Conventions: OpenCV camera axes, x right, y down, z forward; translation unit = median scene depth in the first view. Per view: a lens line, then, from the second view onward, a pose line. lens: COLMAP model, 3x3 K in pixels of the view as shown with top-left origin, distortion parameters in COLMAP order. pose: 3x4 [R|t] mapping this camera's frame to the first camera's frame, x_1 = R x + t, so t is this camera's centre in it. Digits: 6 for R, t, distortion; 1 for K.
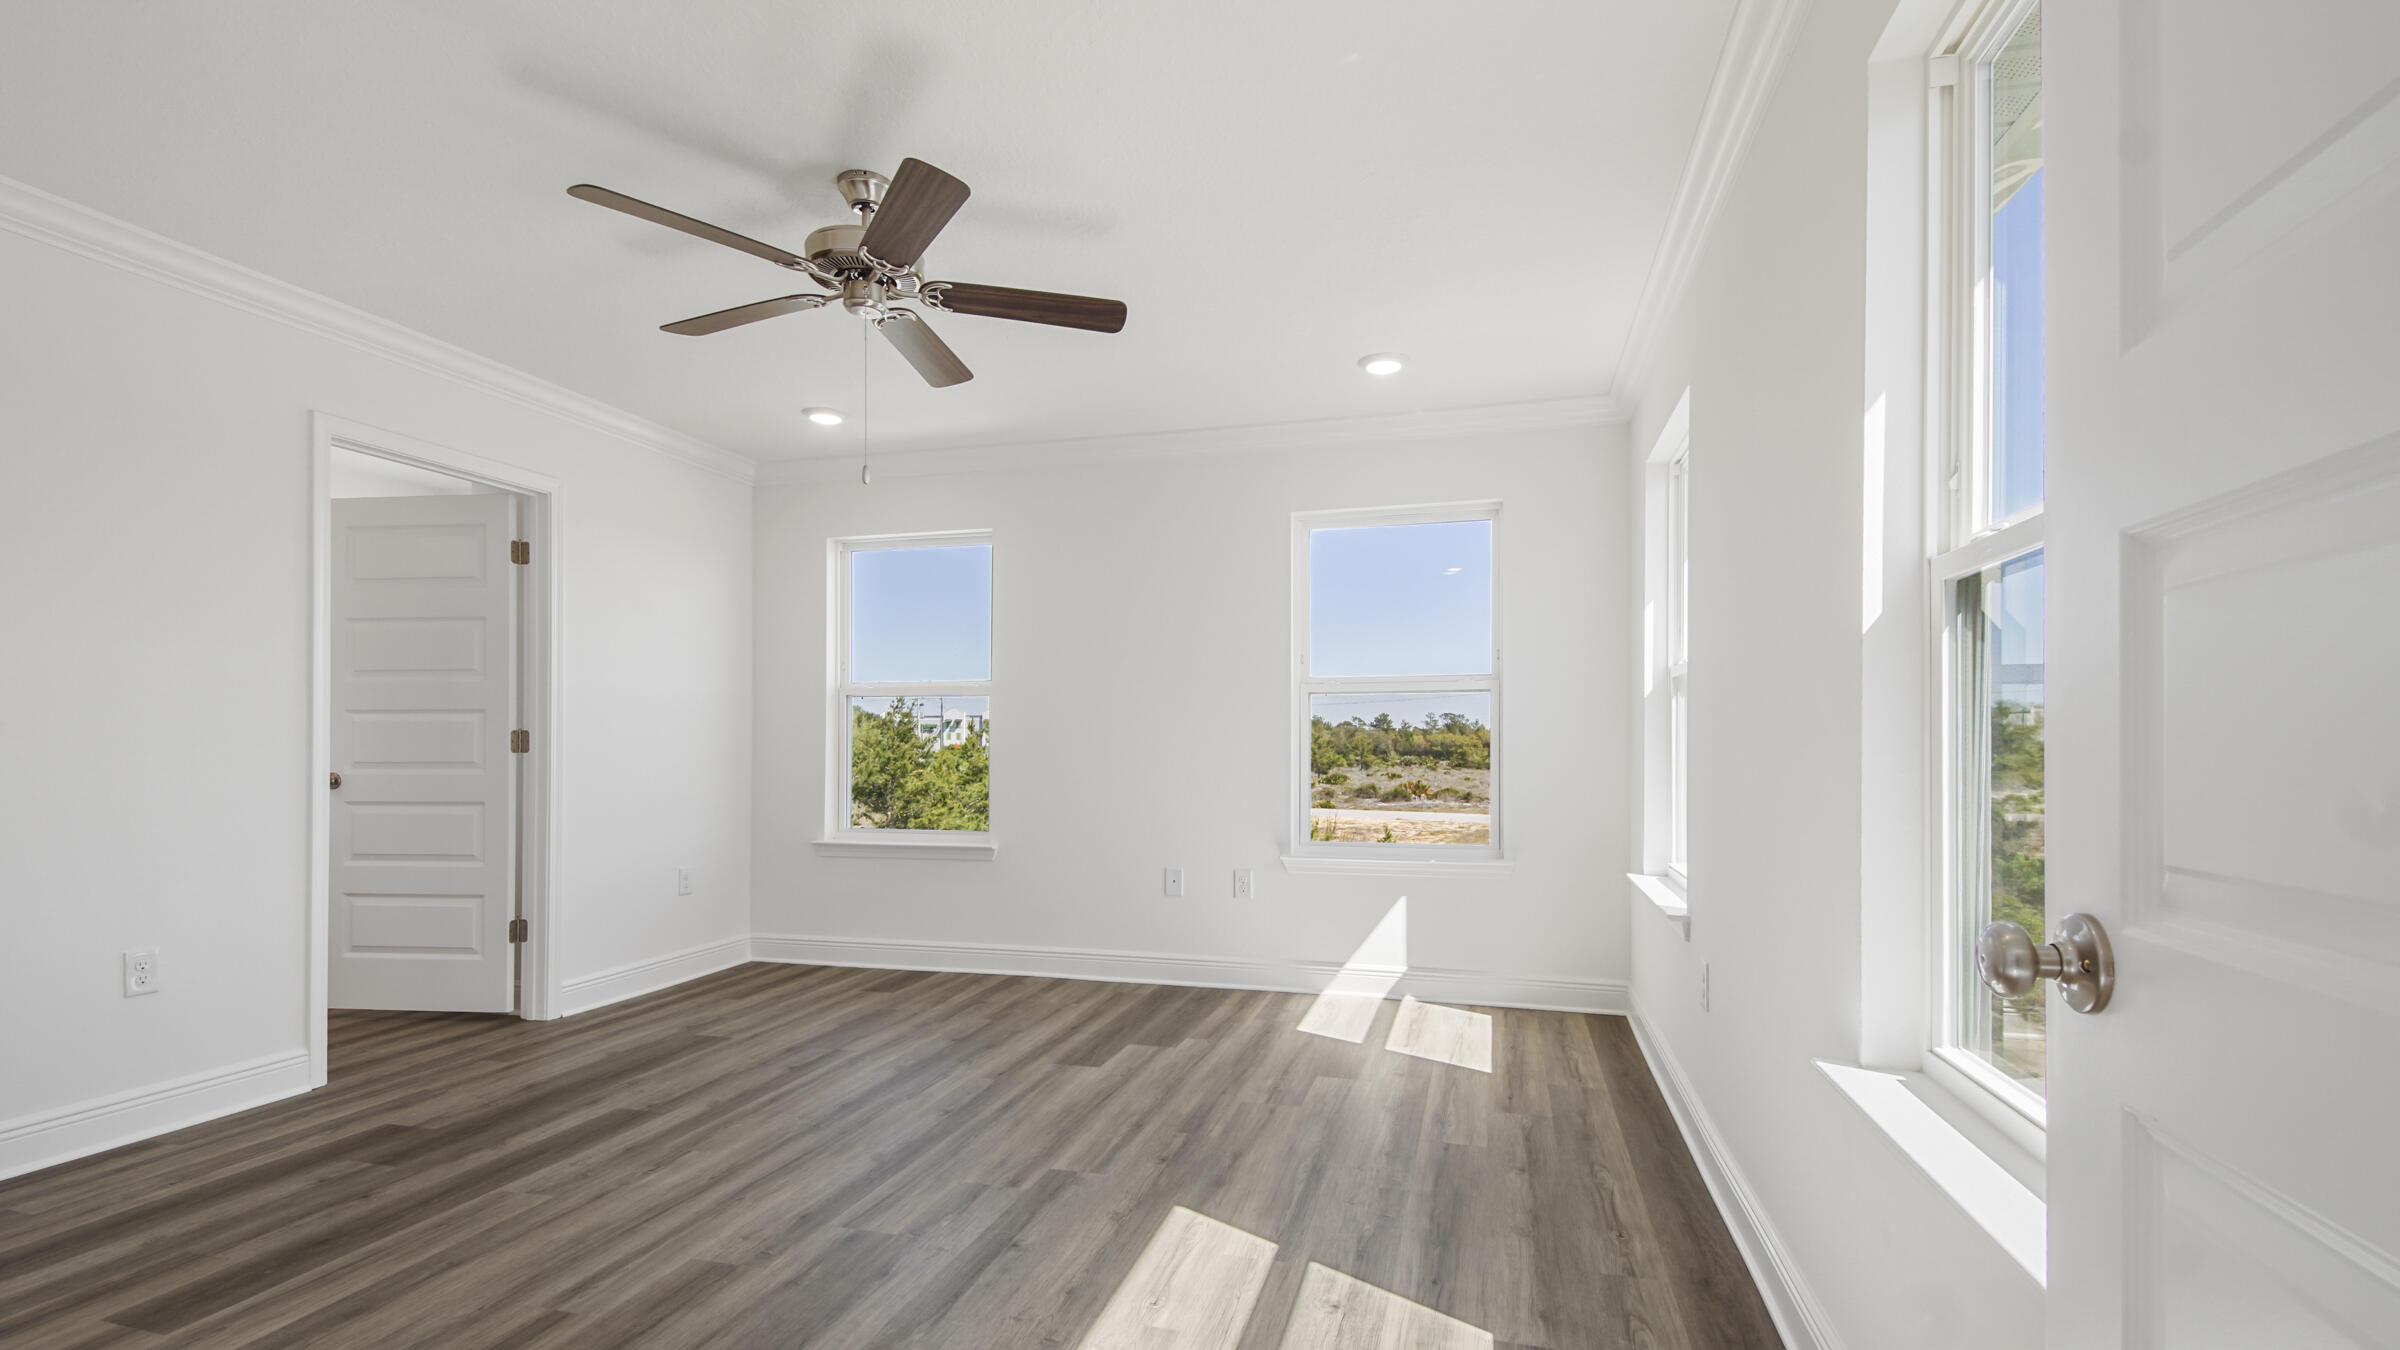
lens RADIAL K [[1078.7, 0, 1185.6], [0, 1078.7, 743.9], [0, 0, 1]] dist [0.027644, -0.002067]
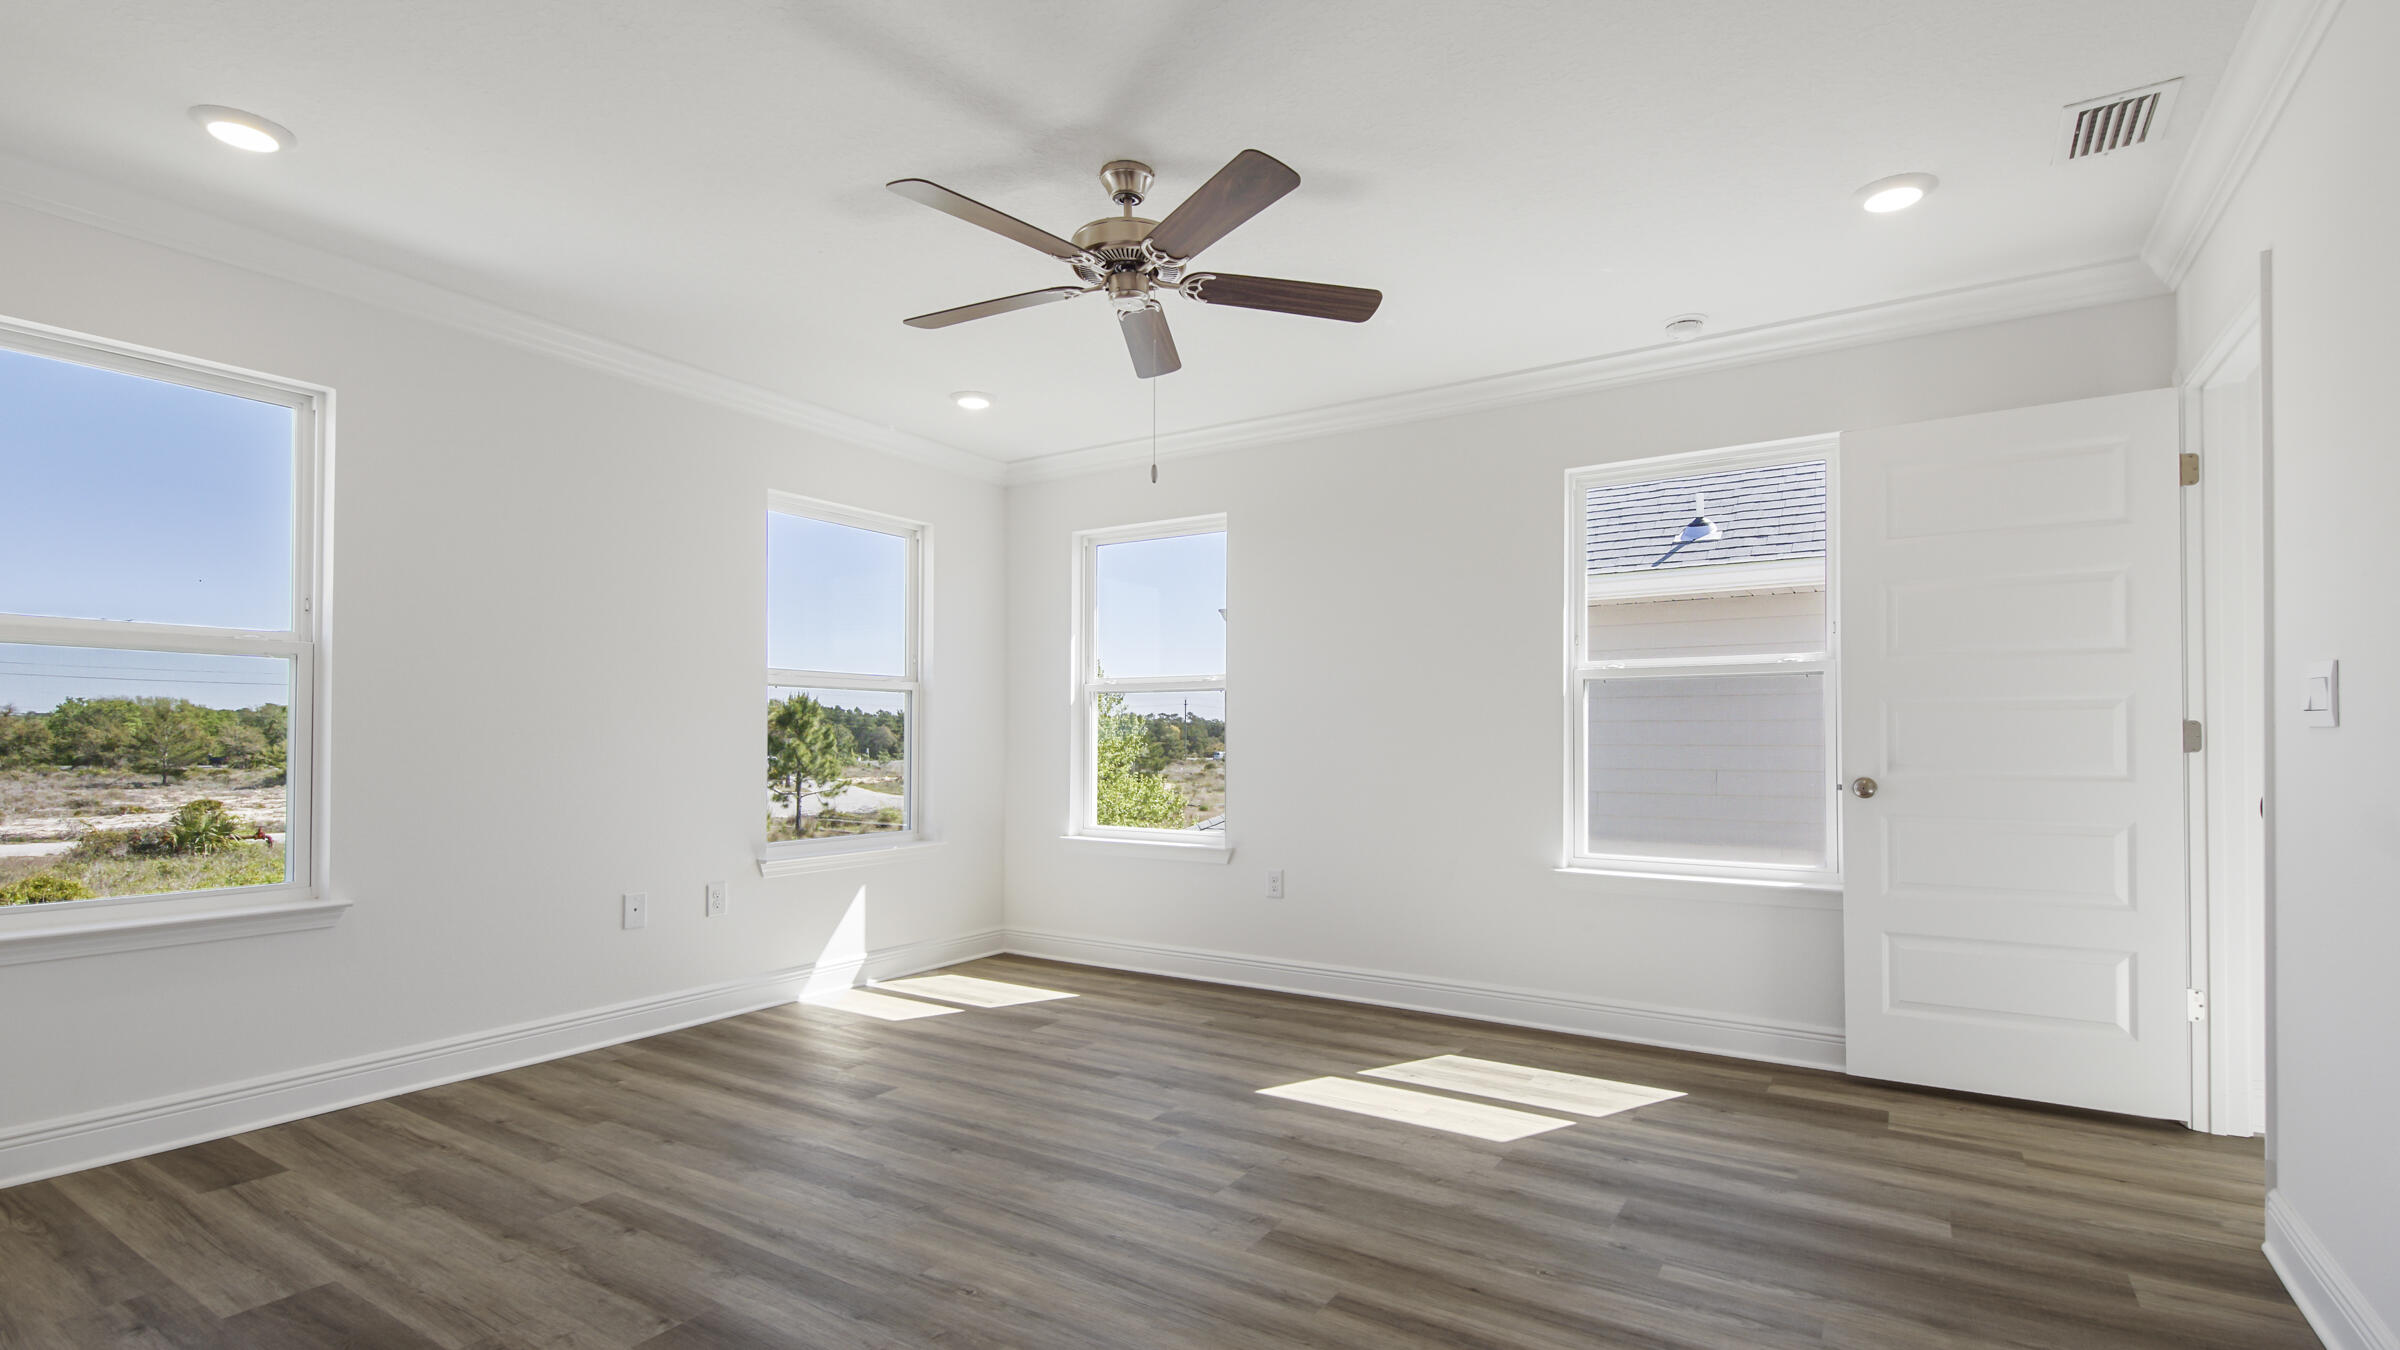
lens RADIAL K [[1078.7, 0, 1220.0], [0, 1078.7, 741.9], [0, 0, 1]] dist [0.027644, -0.002067]
pose [[0.288407, 0.001151, 0.957507, -1.154816], [-0.001688, 0.999998, -0.000693, 0.001429], [-0.957506, -0.001417, 0.288409, 0.596993]]
